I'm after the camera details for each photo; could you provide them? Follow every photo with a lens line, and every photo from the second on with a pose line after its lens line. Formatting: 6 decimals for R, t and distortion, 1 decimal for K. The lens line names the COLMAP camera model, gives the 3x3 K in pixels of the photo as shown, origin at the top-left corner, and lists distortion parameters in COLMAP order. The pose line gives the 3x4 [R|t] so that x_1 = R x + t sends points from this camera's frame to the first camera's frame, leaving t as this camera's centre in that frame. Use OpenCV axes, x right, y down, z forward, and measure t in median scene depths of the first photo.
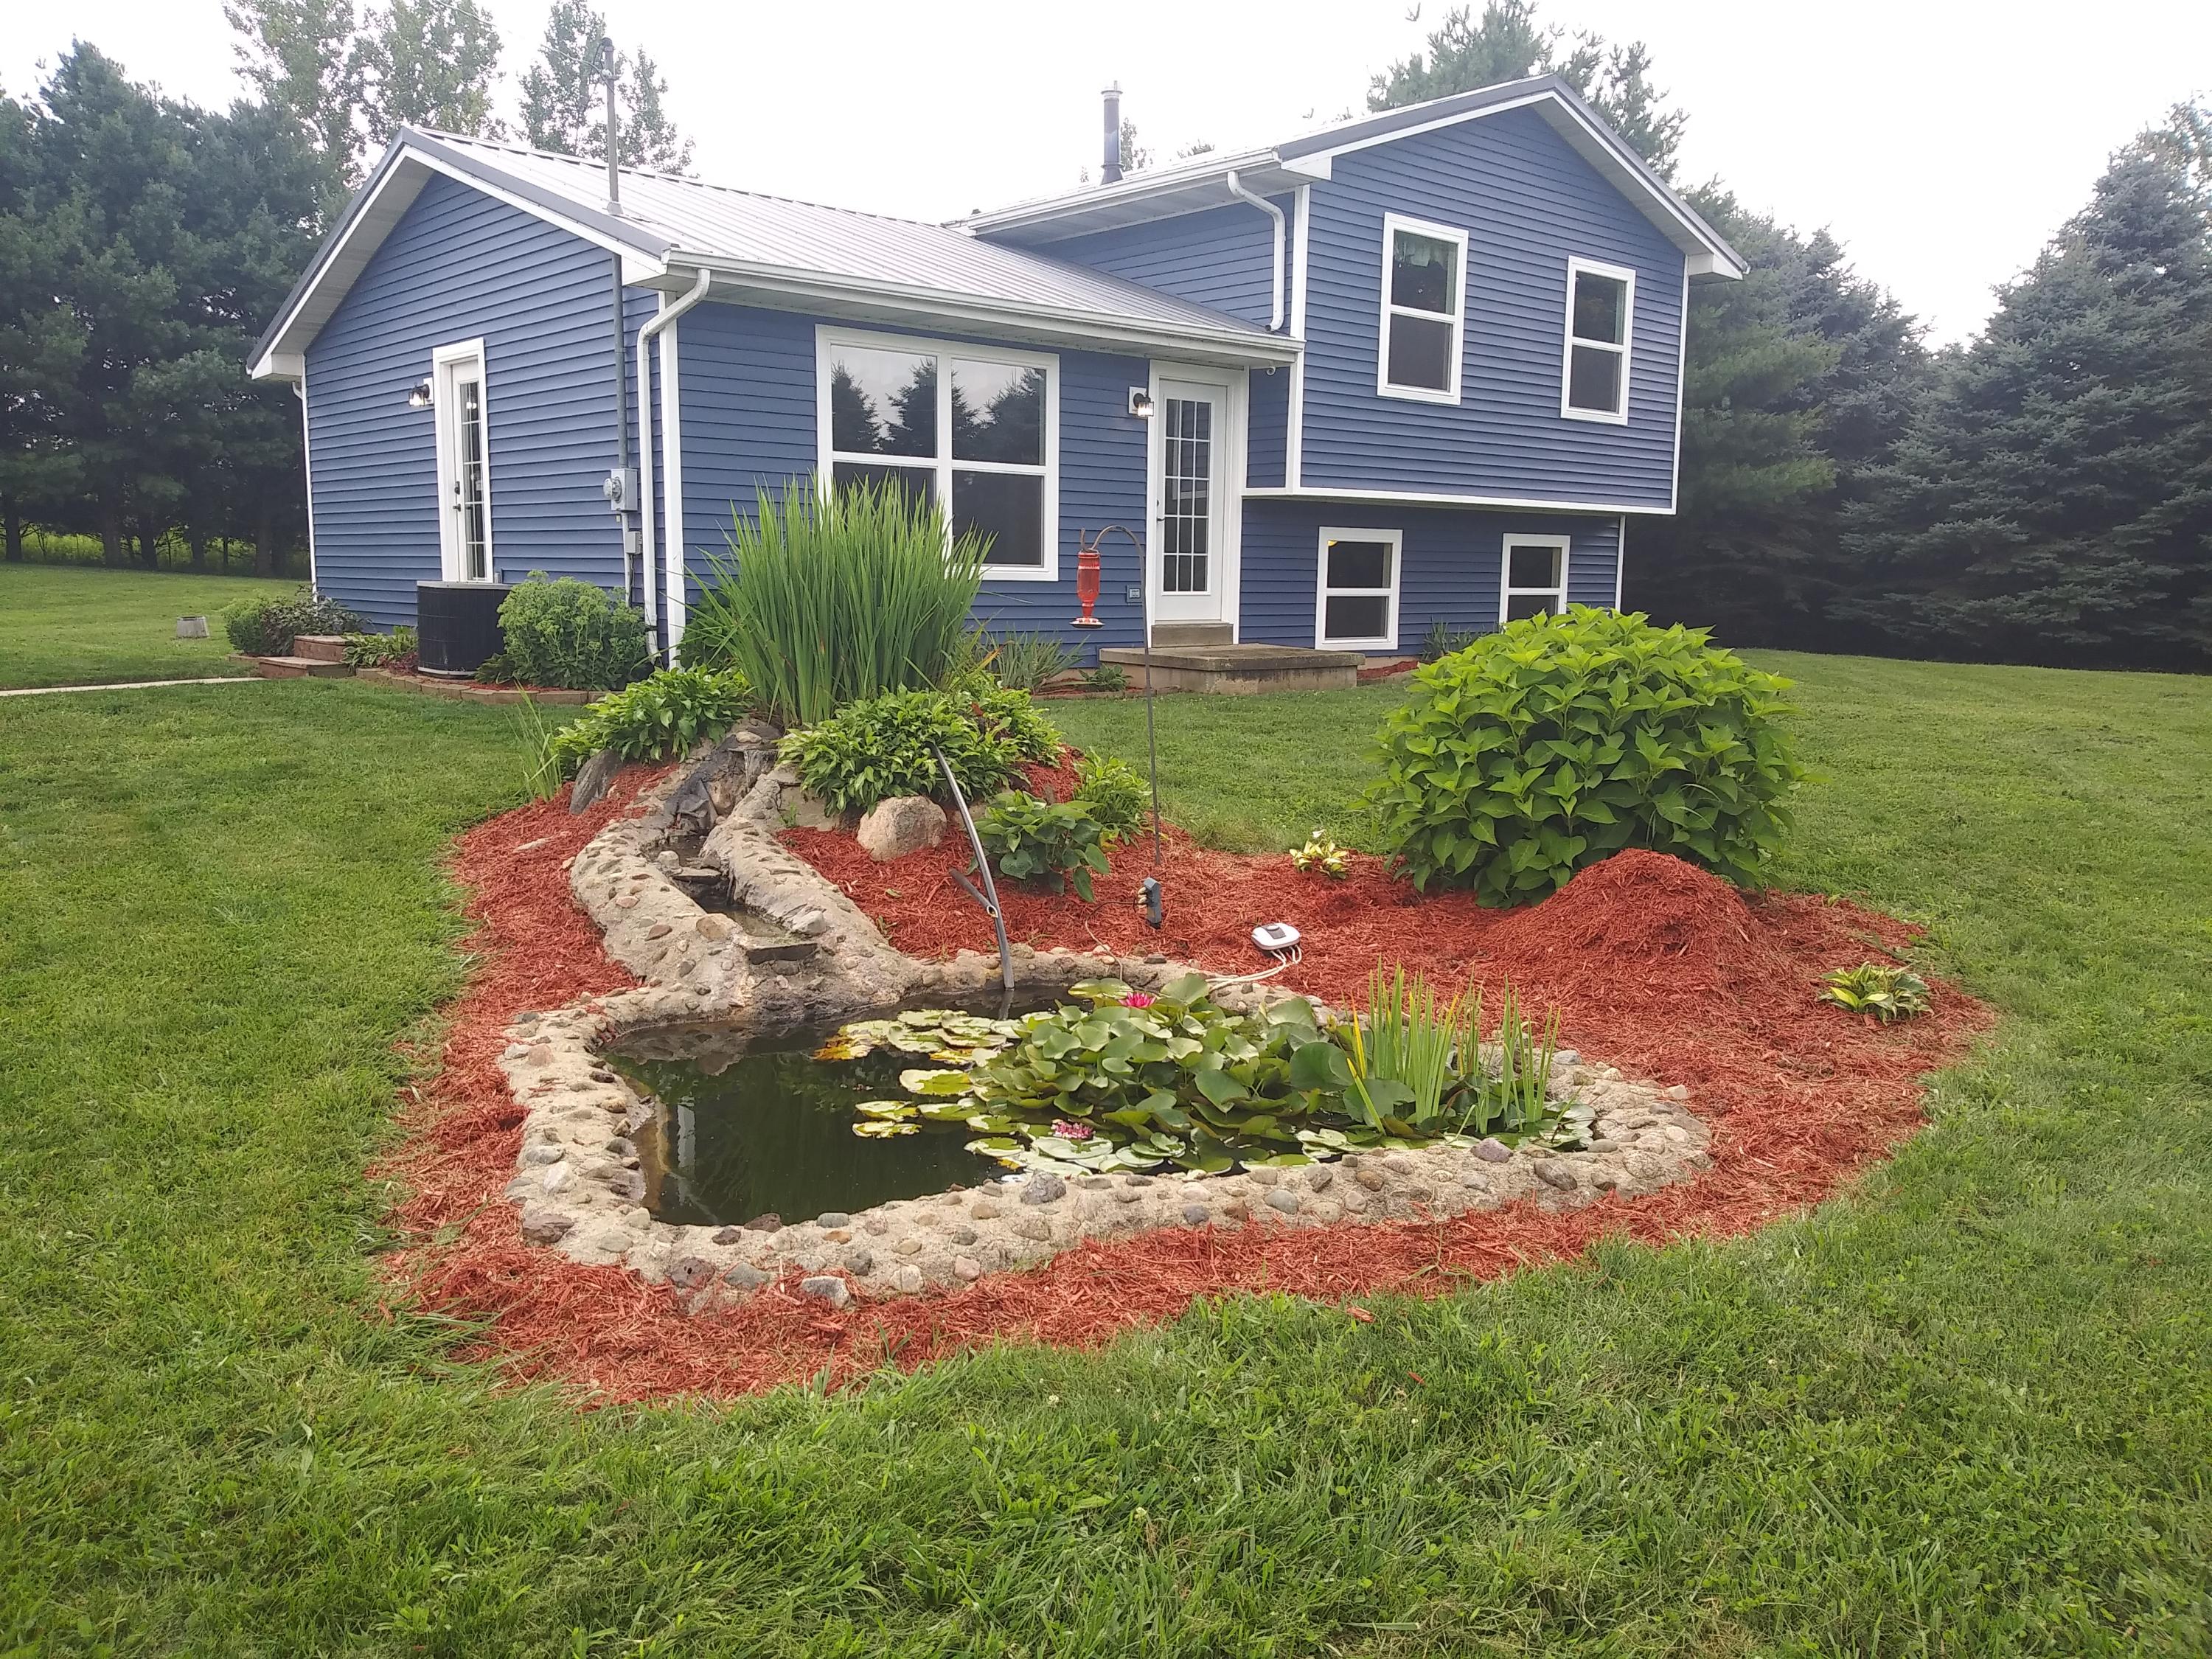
lens RADIAL K [[1668.2, 0, 1106.0], [0, 1668.2, 829.5], [0, 0, 1]] dist [0.025090, 0.000318]
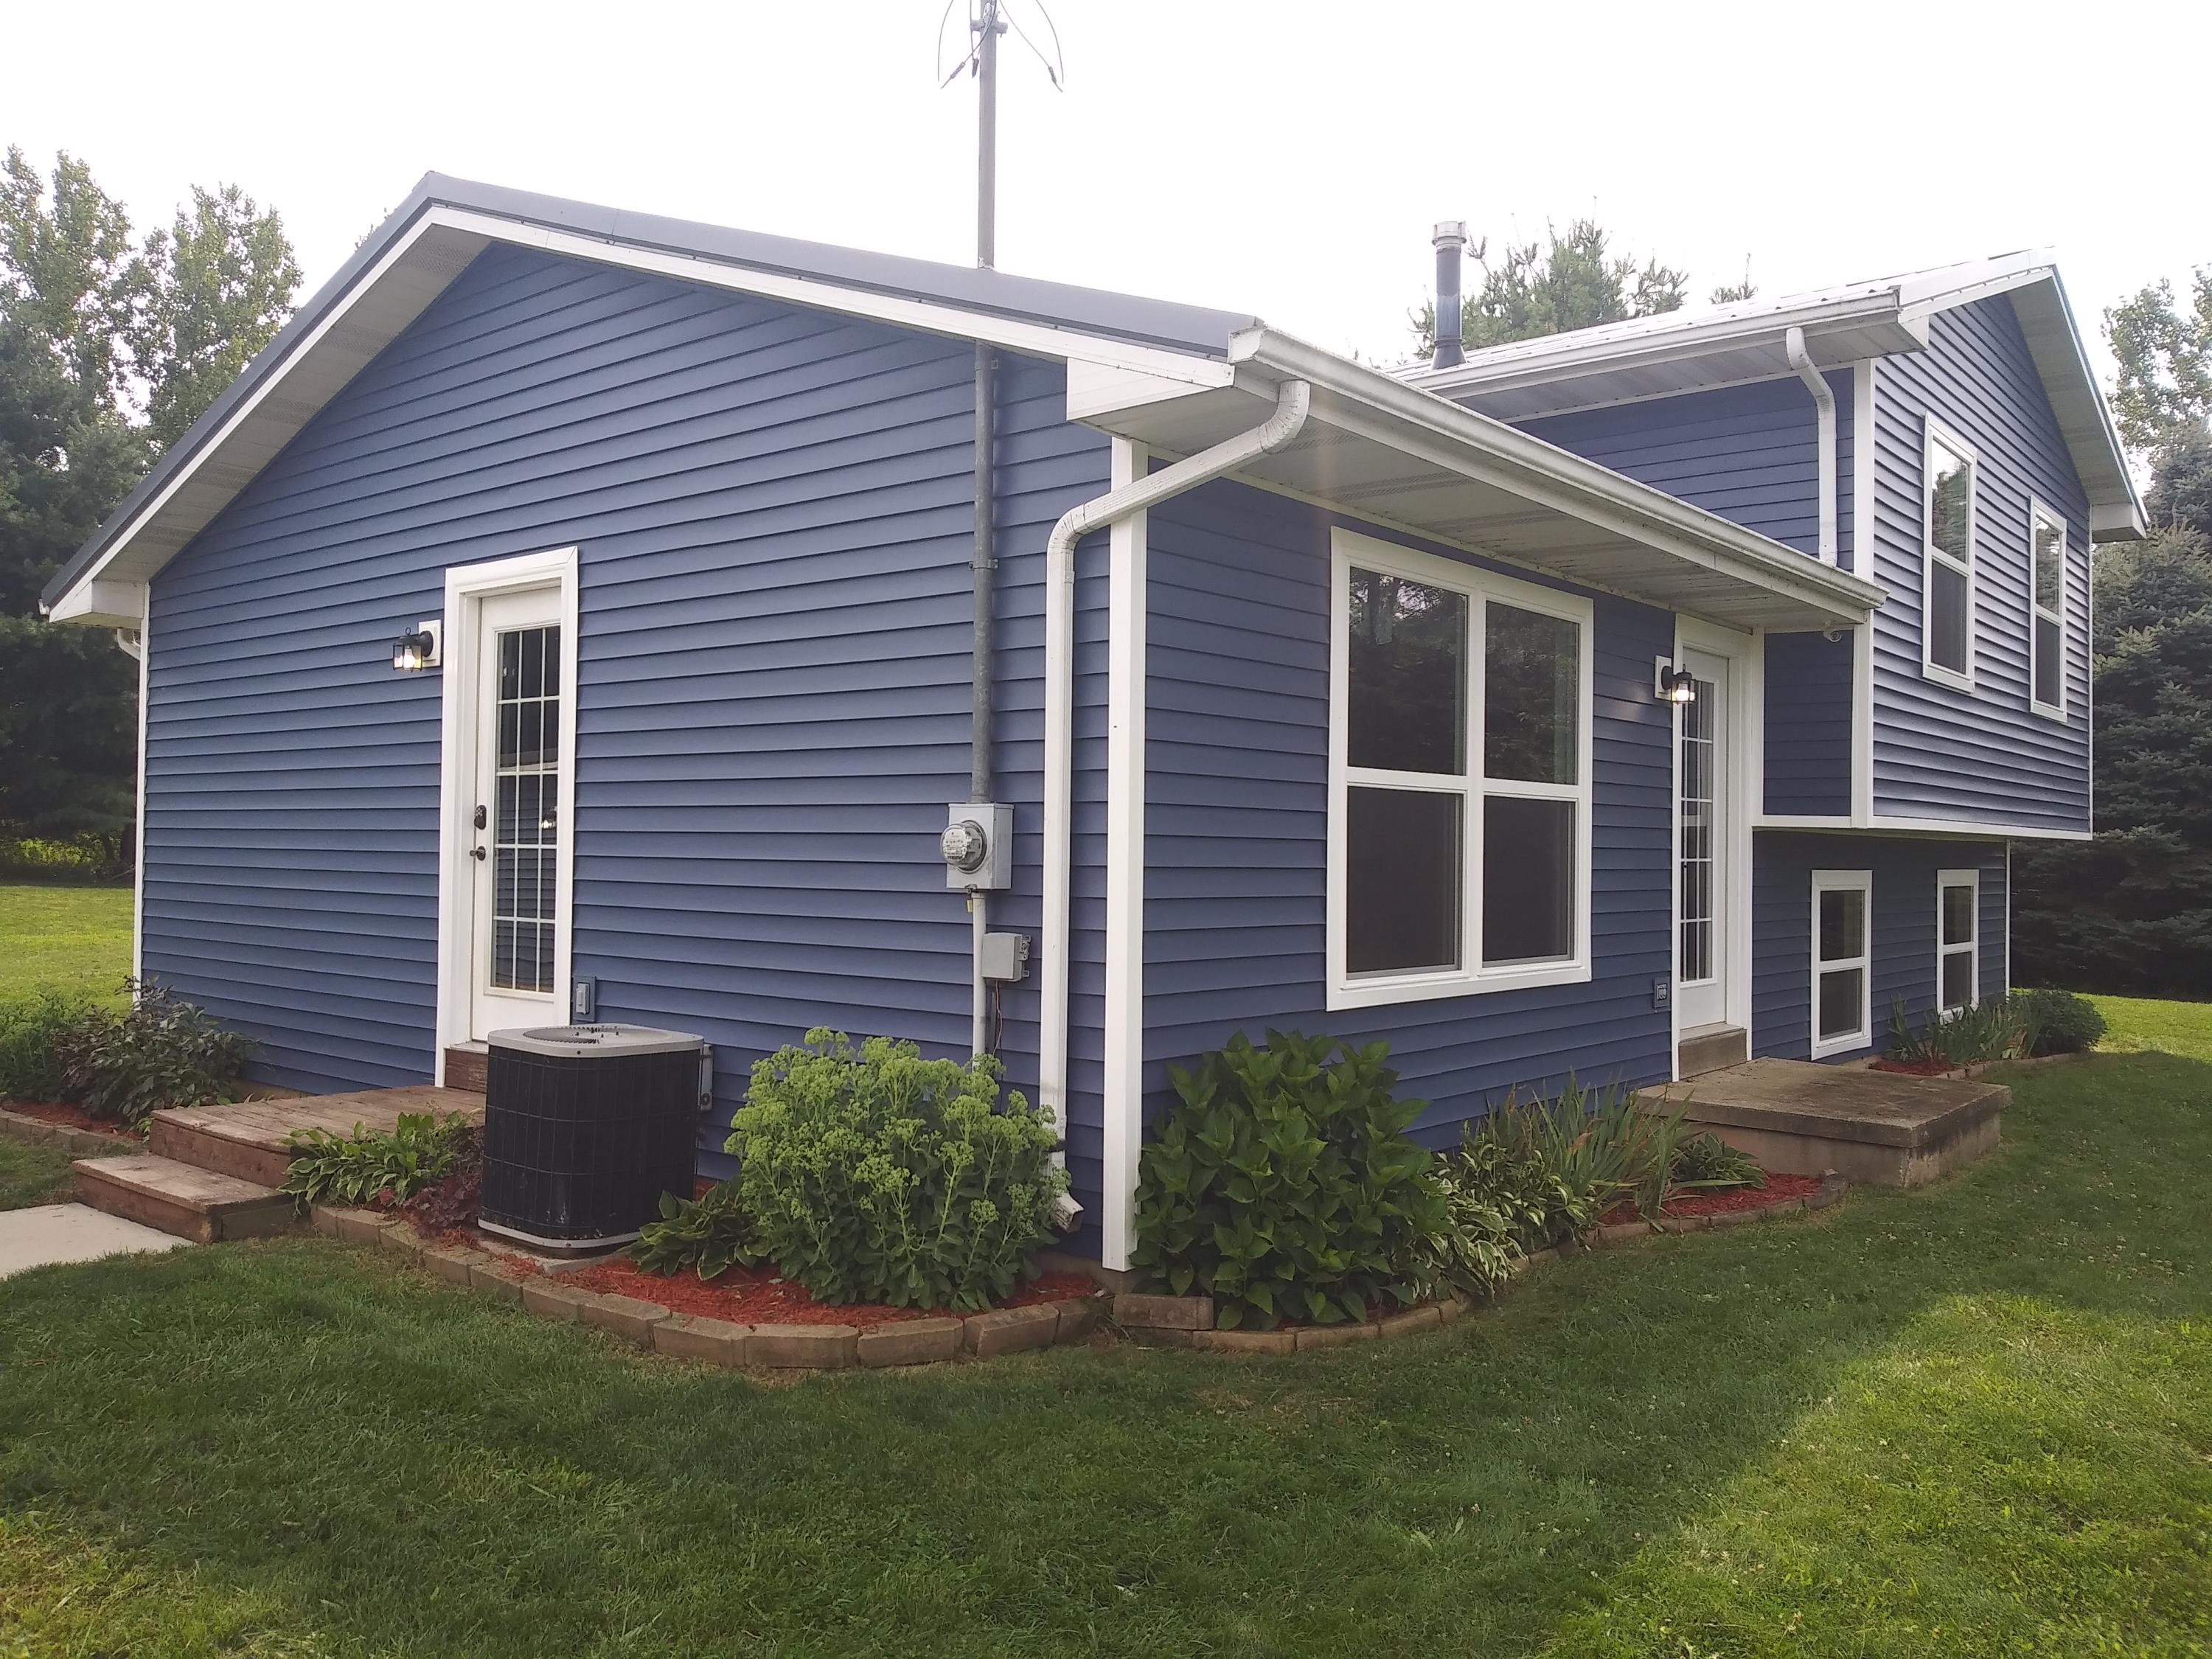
lens RADIAL K [[1696.1, 0, 1115.9], [0, 1696.1, 810.0], [0, 0, 1]] dist [-0.016706, -0.003426]
pose [[0.987355, 0.003579, 0.158483, -0.276052], [0.023730, 0.985142, -0.170092, -0.110405], [-0.156737, 0.171702, 0.972601, 0.445009]]
